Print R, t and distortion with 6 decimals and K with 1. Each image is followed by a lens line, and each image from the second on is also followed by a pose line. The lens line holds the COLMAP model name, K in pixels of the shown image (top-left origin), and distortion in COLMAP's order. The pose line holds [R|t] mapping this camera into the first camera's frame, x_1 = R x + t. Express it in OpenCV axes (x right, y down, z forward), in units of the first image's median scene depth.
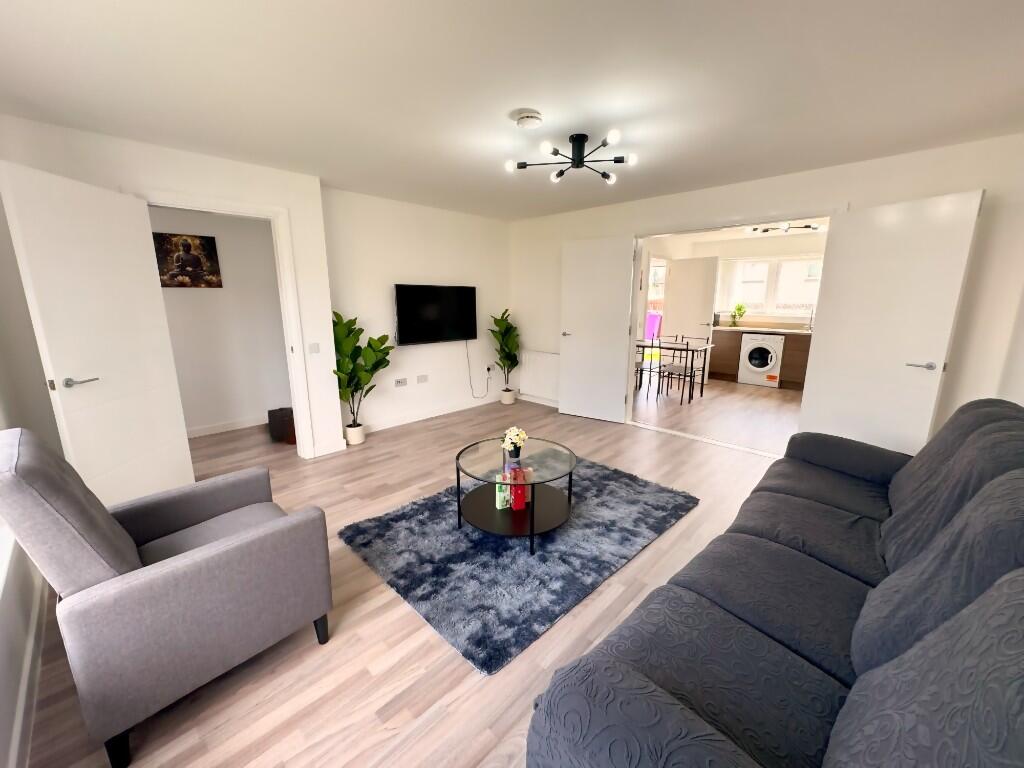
lens RADIAL K [[408.7, 0, 510.7], [0, 408.7, 382.8], [0, 0, 1]] dist [-0.002758, 0.000213]
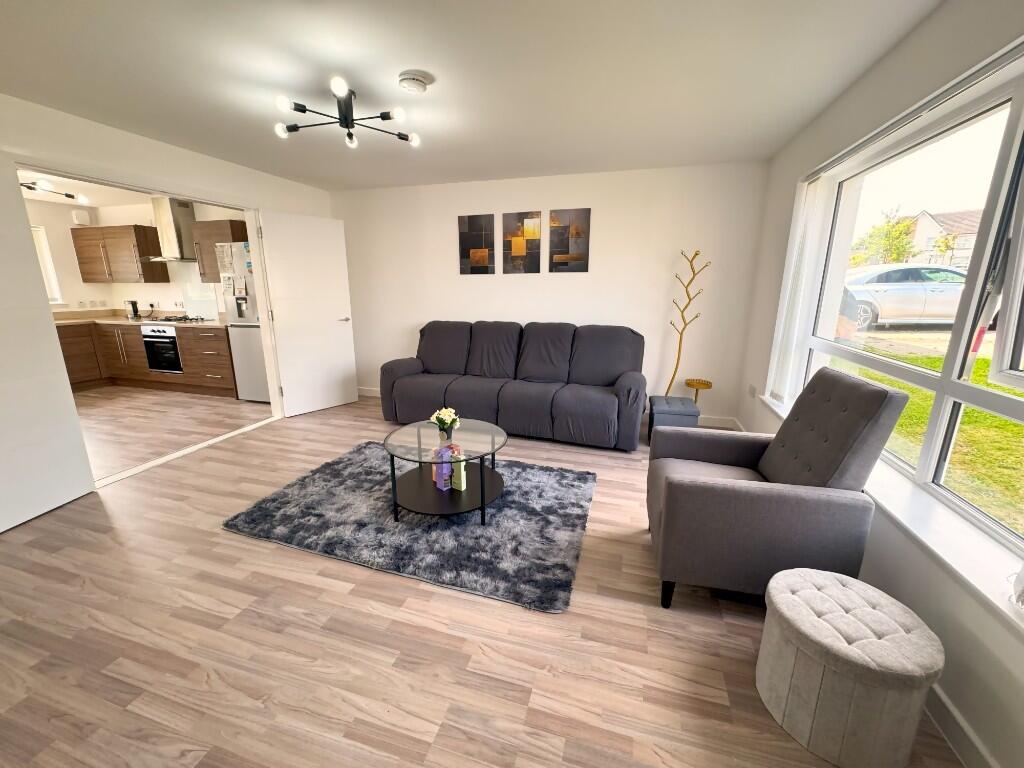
lens RADIAL K [[408.7, 0, 510.7], [0, 408.7, 382.8], [0, 0, 1]] dist [-0.002758, 0.000213]
pose [[-0.467979, -0.206840, 0.859193, -0.586990], [0.178943, 0.929907, 0.321329, -0.154364], [-0.865433, 0.304122, -0.398164, 0.809816]]
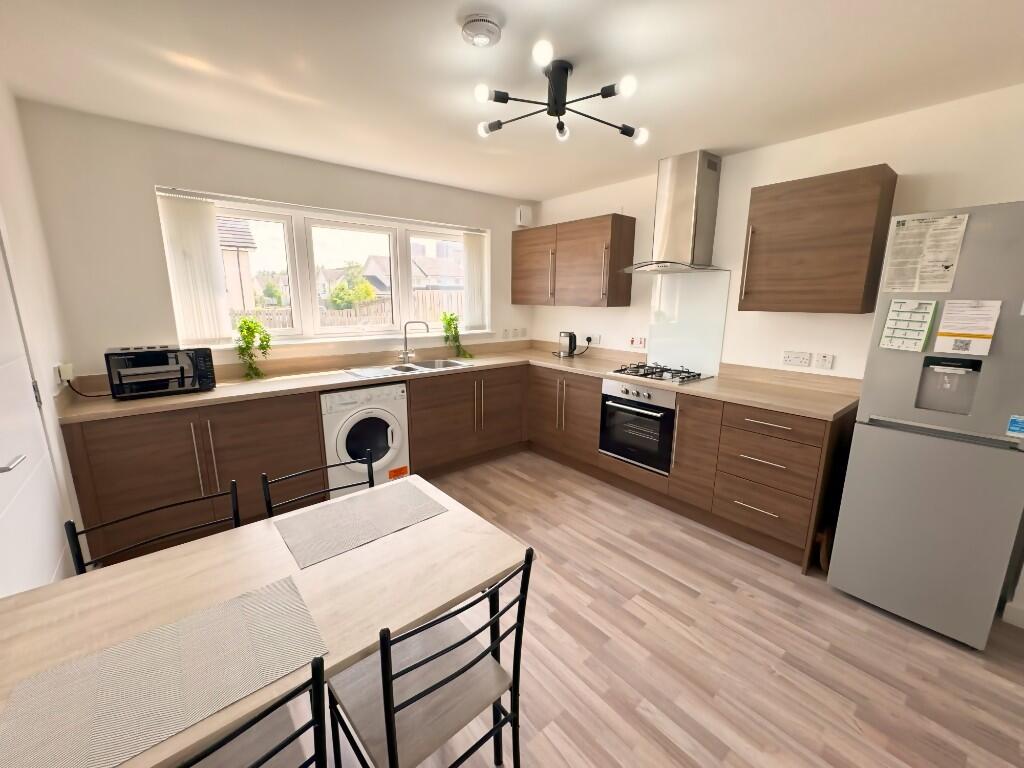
lens RADIAL K [[408.7, 0, 510.7], [0, 408.7, 382.8], [0, 0, 1]] dist [-0.002758, 0.000213]
pose [[0.106271, -0.199191, 0.974181, 0.371187], [0.196103, 0.964685, 0.175857, -0.285616], [-0.974808, 0.172352, 0.141580, 1.337330]]
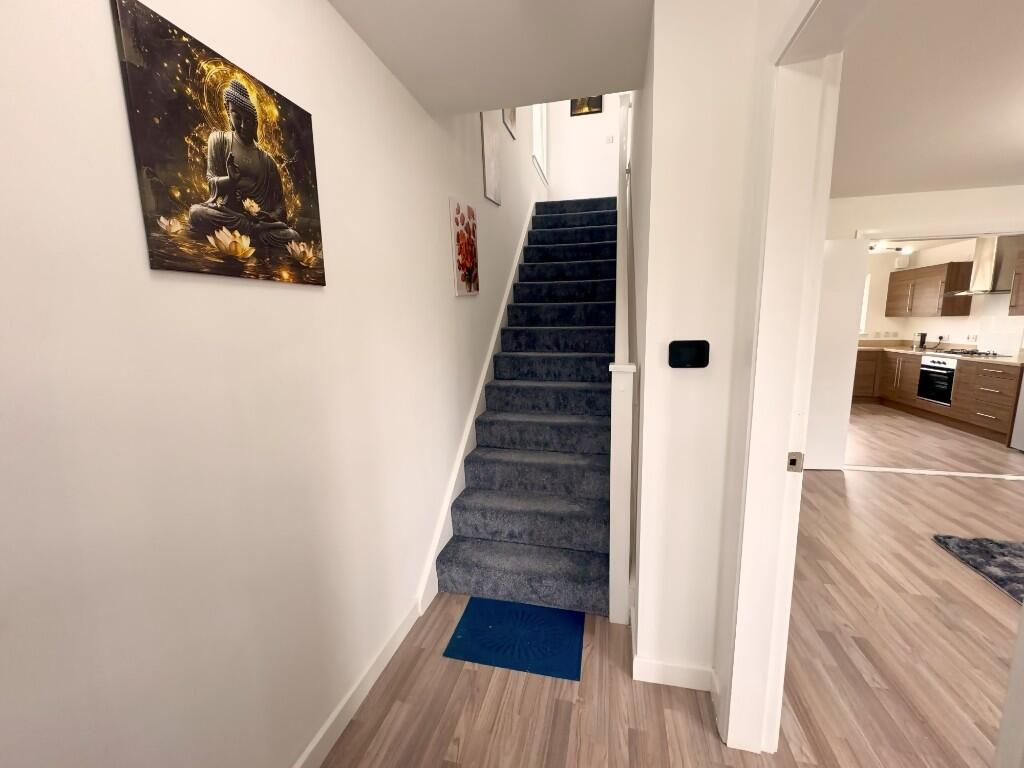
lens RADIAL K [[410.2, 0, 511.5], [0, 410.2, 380.5], [0, 0, 1]] dist [0.001624, 0.000603]
pose [[0.861268, -0.084286, 0.501113, -0.821453], [0.116860, 0.992570, -0.033899, -0.149962], [-0.494532, 0.087756, 0.864718, 0.739277]]
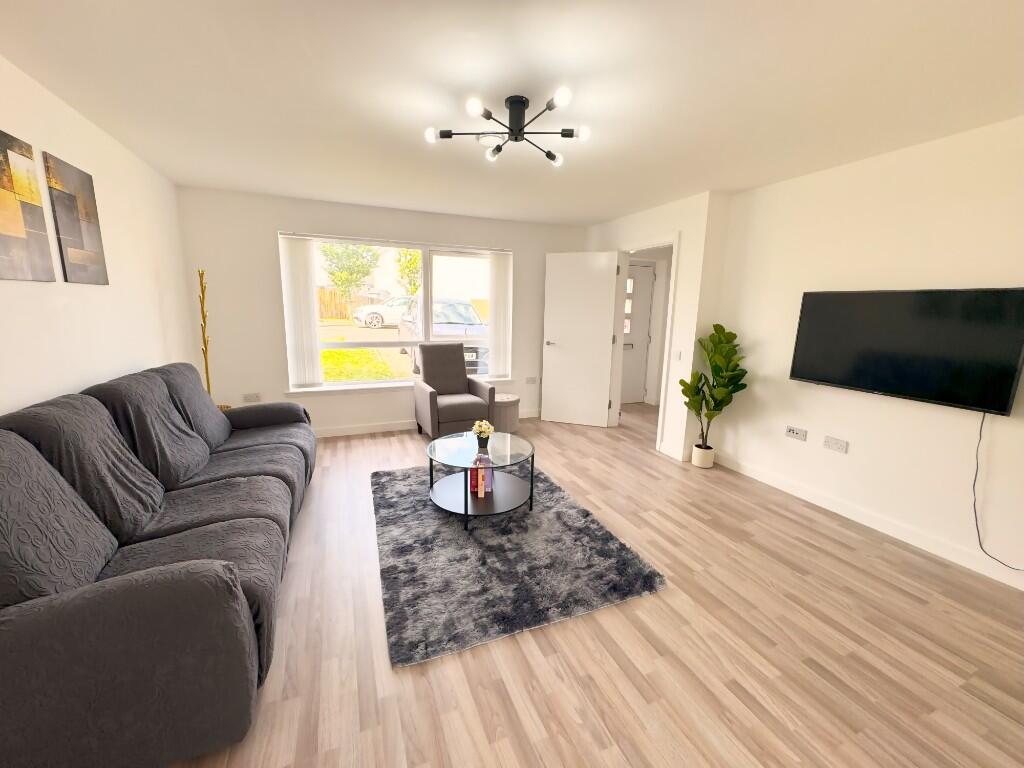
lens RADIAL K [[408.7, 0, 510.7], [0, 408.7, 382.8], [0, 0, 1]] dist [-0.002758, 0.000213]
pose [[-0.393210, 0.160122, -0.905399, 0.637387], [-0.206653, 0.944134, 0.256721, -0.189934], [0.895924, 0.288049, -0.338153, 0.927276]]
